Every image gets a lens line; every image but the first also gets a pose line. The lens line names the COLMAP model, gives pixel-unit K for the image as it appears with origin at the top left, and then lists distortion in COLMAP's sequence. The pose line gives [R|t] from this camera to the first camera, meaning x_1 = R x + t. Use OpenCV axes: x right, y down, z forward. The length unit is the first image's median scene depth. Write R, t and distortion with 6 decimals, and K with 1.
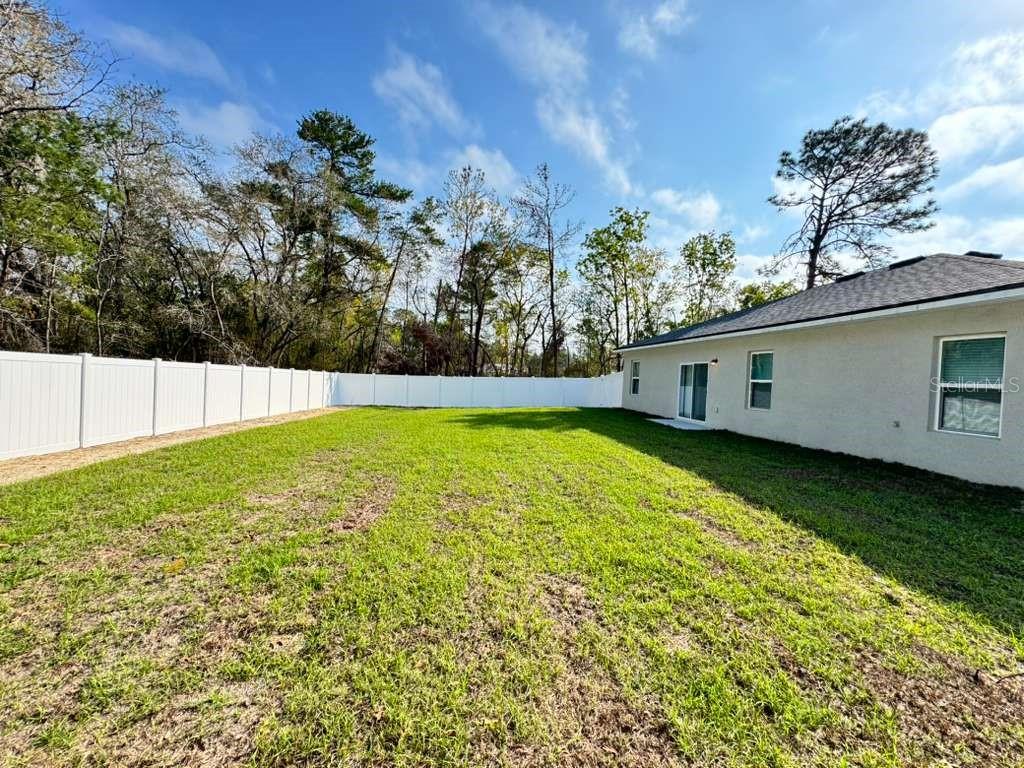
lens RADIAL K [[408.7, 0, 511.1], [0, 408.7, 383.1], [0, 0, 1]] dist [-0.000589, -0.000286]
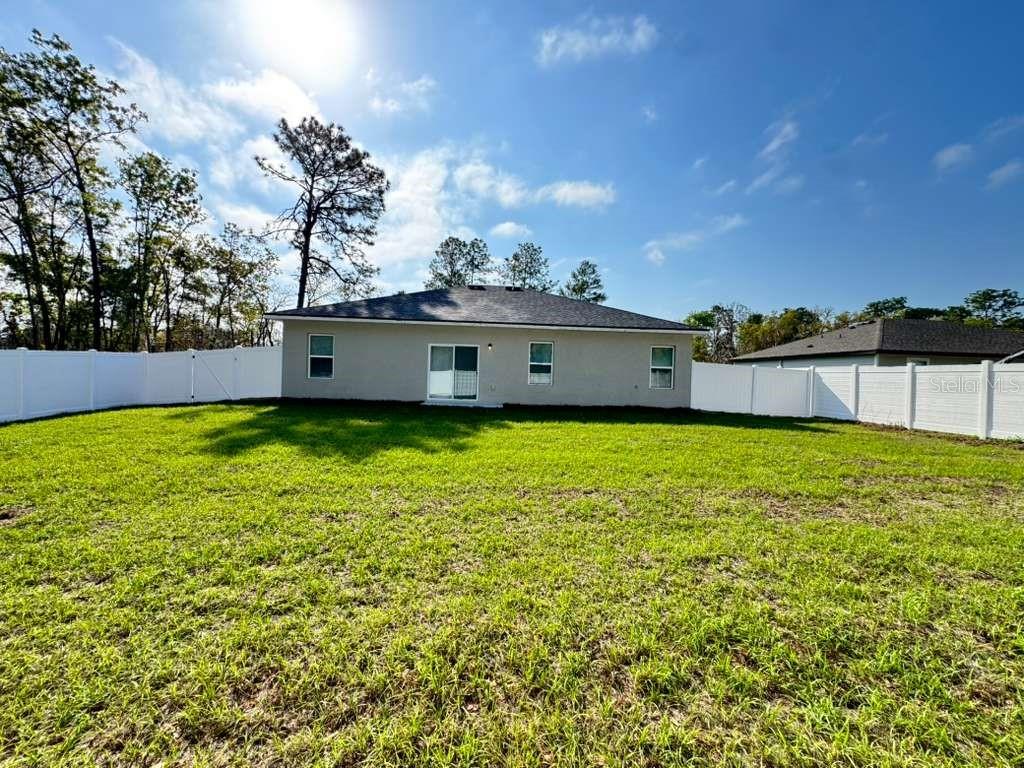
lens RADIAL K [[408.7, 0, 511.1], [0, 408.7, 383.1], [0, 0, 1]] dist [-0.000589, -0.000286]
pose [[0.052391, -0.056446, 0.997030, -0.350832], [-0.011300, 0.998304, 0.057112, -0.008078], [-0.998563, -0.014259, 0.051665, 0.481093]]
